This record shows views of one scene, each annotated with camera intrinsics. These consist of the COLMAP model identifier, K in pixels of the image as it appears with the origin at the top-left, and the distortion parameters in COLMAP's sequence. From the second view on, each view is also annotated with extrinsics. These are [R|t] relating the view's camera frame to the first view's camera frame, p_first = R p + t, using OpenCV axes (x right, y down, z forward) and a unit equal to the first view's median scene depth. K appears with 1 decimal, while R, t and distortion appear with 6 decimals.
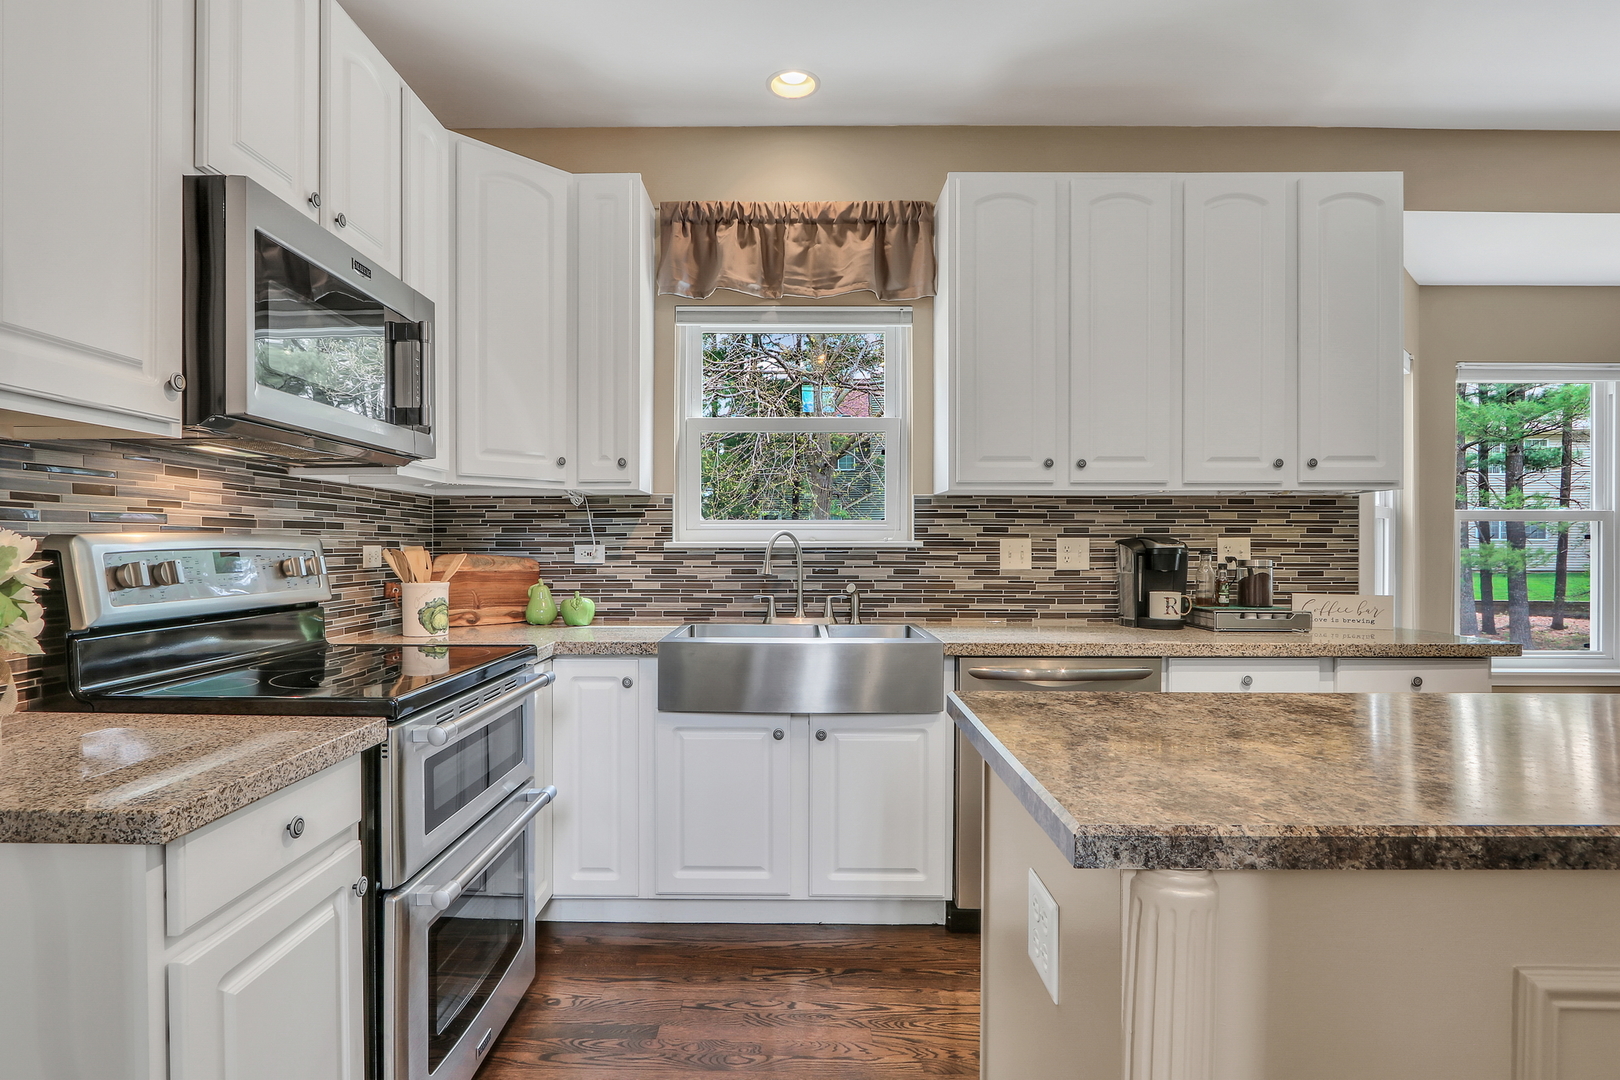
lens RADIAL K [[825.0, 0, 781.0], [0, 825.0, 548.3], [0, 0, 1]] dist [-0.015676, 0.001678]
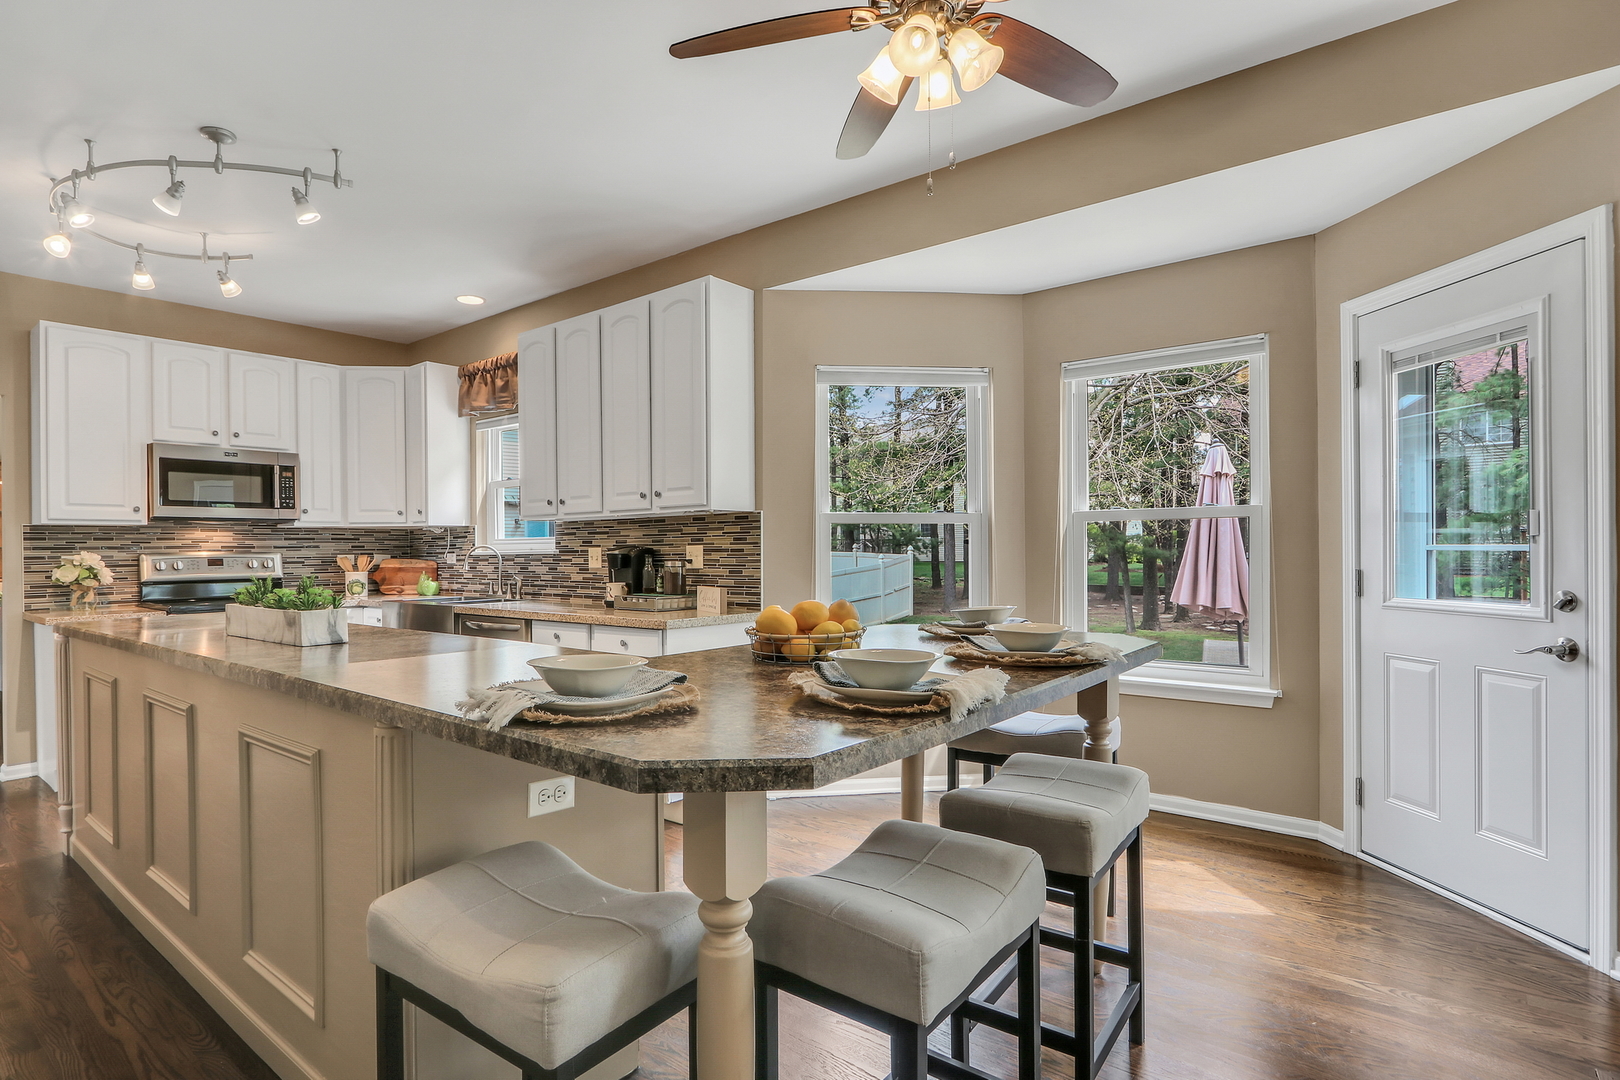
lens RADIAL K [[825.0, 0, 781.0], [0, 825.0, 548.3], [0, 0, 1]] dist [-0.015676, 0.001678]
pose [[0.777575, -0.009878, -0.628712, 1.540939], [0.007299, 0.999951, -0.006683, 0.002074], [0.628747, 0.000608, 0.777609, 0.015931]]
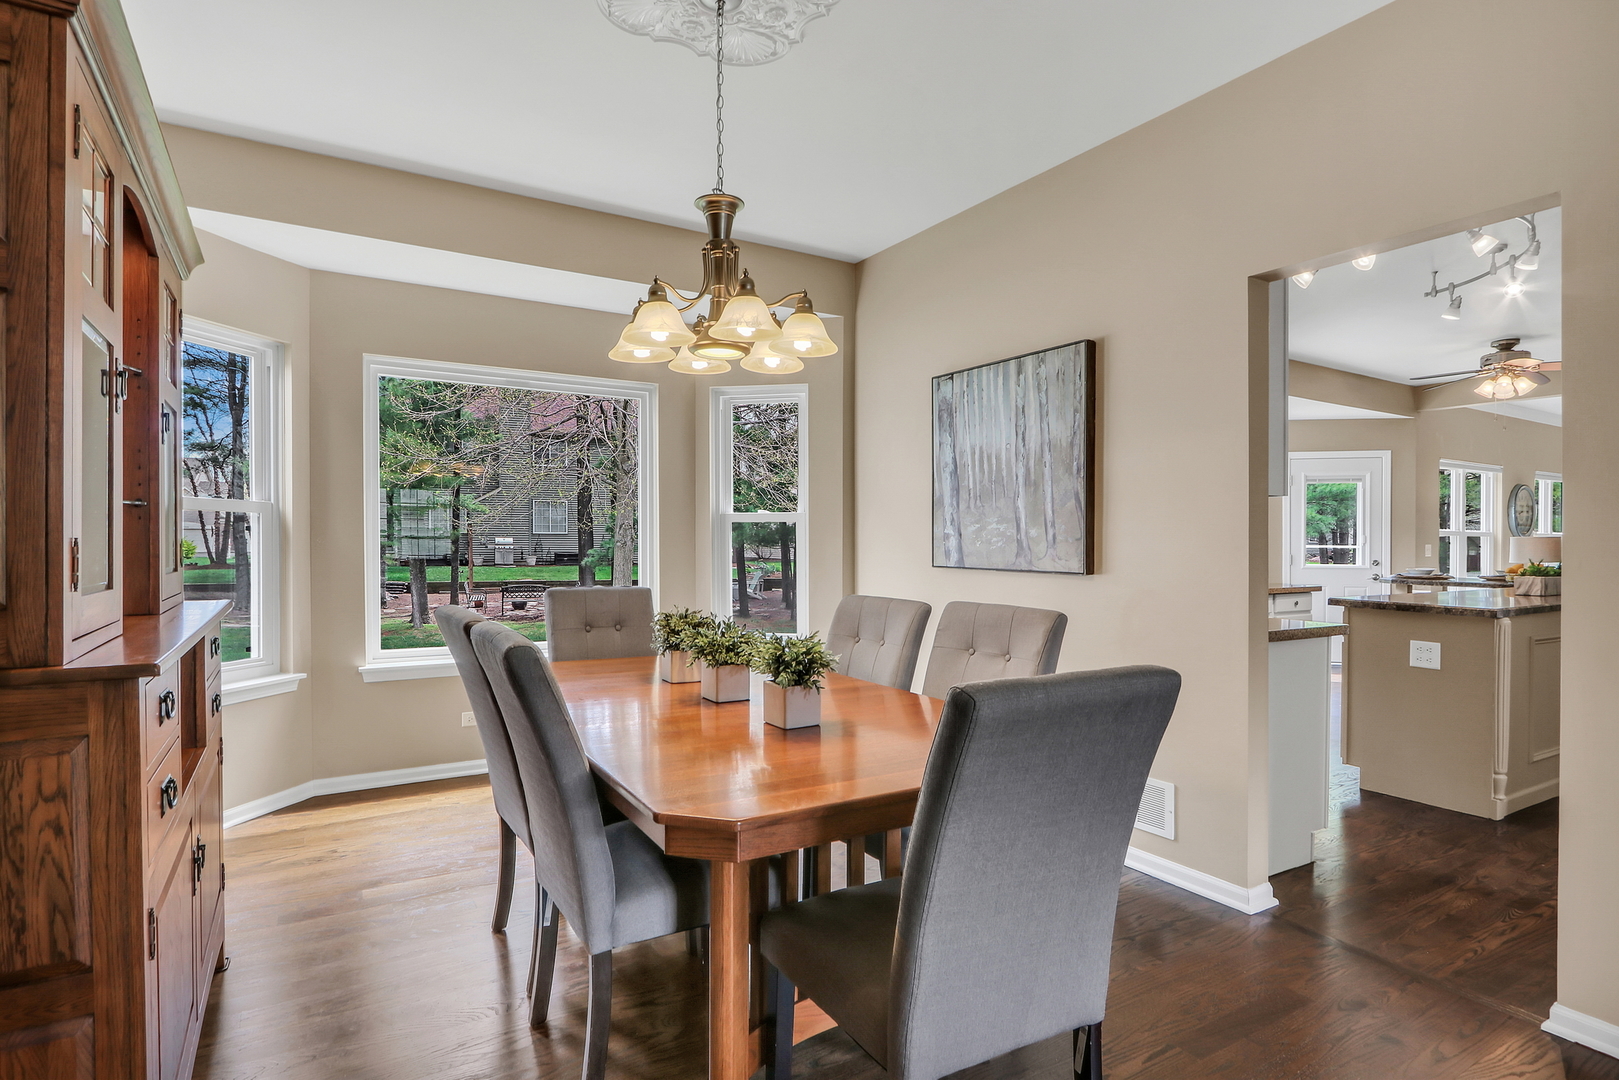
lens RADIAL K [[832.6, 0, 809.5], [0, 832.6, 540.0], [0, 0, 1]] dist [0.004346, 0.000683]
pose [[0.844450, 0.004082, 0.535619, -1.334864], [-0.001520, 0.999985, -0.005224, -0.003635], [-0.535632, 0.003597, 0.844444, -0.216720]]
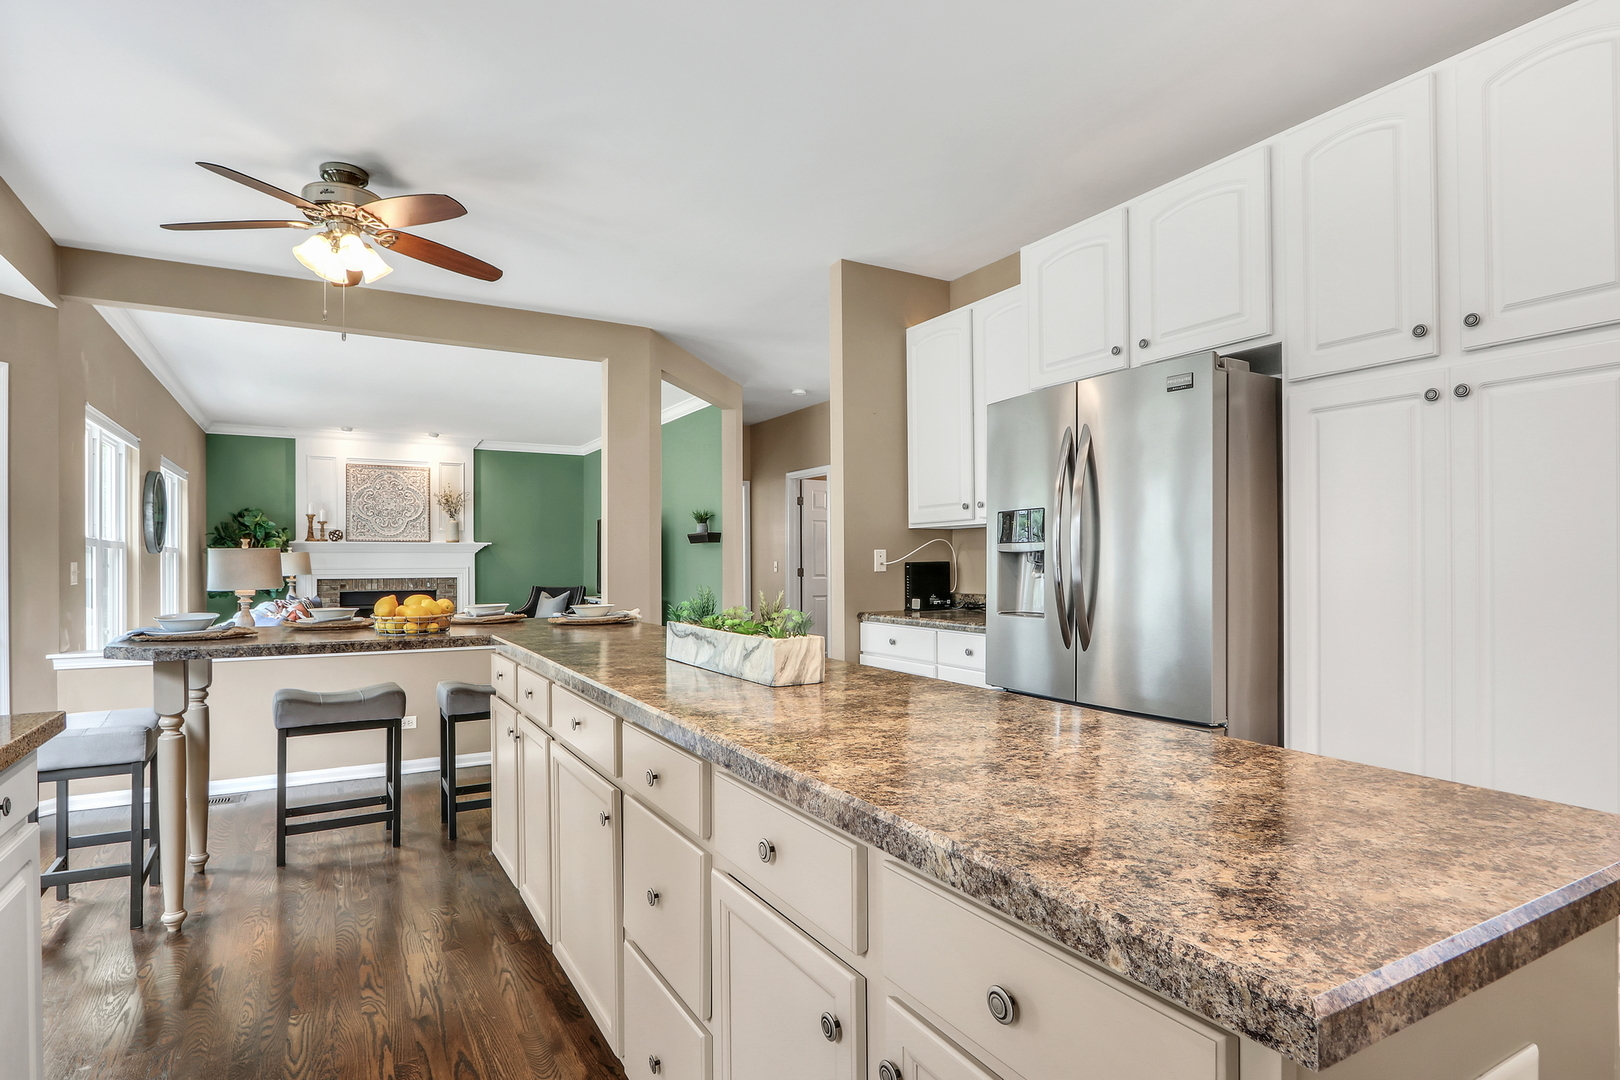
lens RADIAL K [[828.8, 0, 785.7], [0, 828.8, 559.6], [0, 0, 1]] dist [-0.013093, 0.001010]
pose [[-0.495903, 0.001662, 0.868376, 0.009534], [0.006897, 0.999974, 0.002025, -0.005056], [-0.868350, 0.006993, -0.495902, 0.635252]]
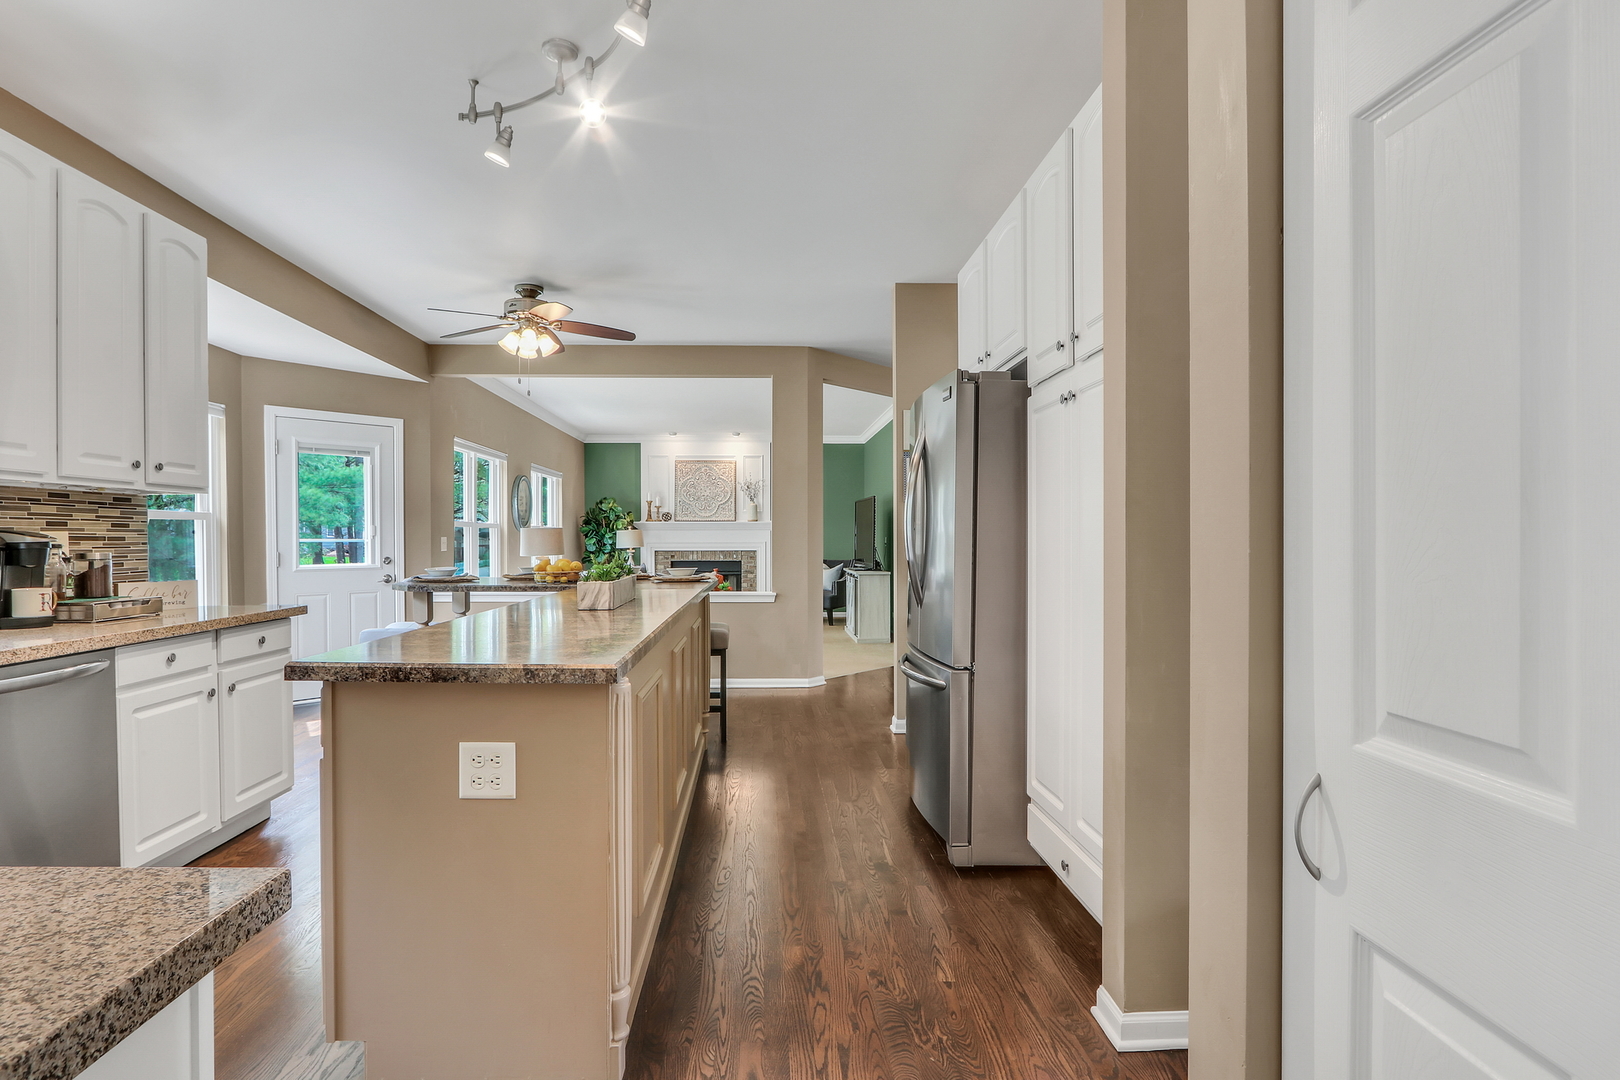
lens RADIAL K [[825.0, 0, 781.0], [0, 825.0, 548.3], [0, 0, 1]] dist [-0.015676, 0.001678]
pose [[-0.038141, -0.013688, 0.999179, -0.469900], [0.005655, 0.999887, 0.013914, -0.001208], [-0.999256, 0.006181, -0.038060, 0.160035]]
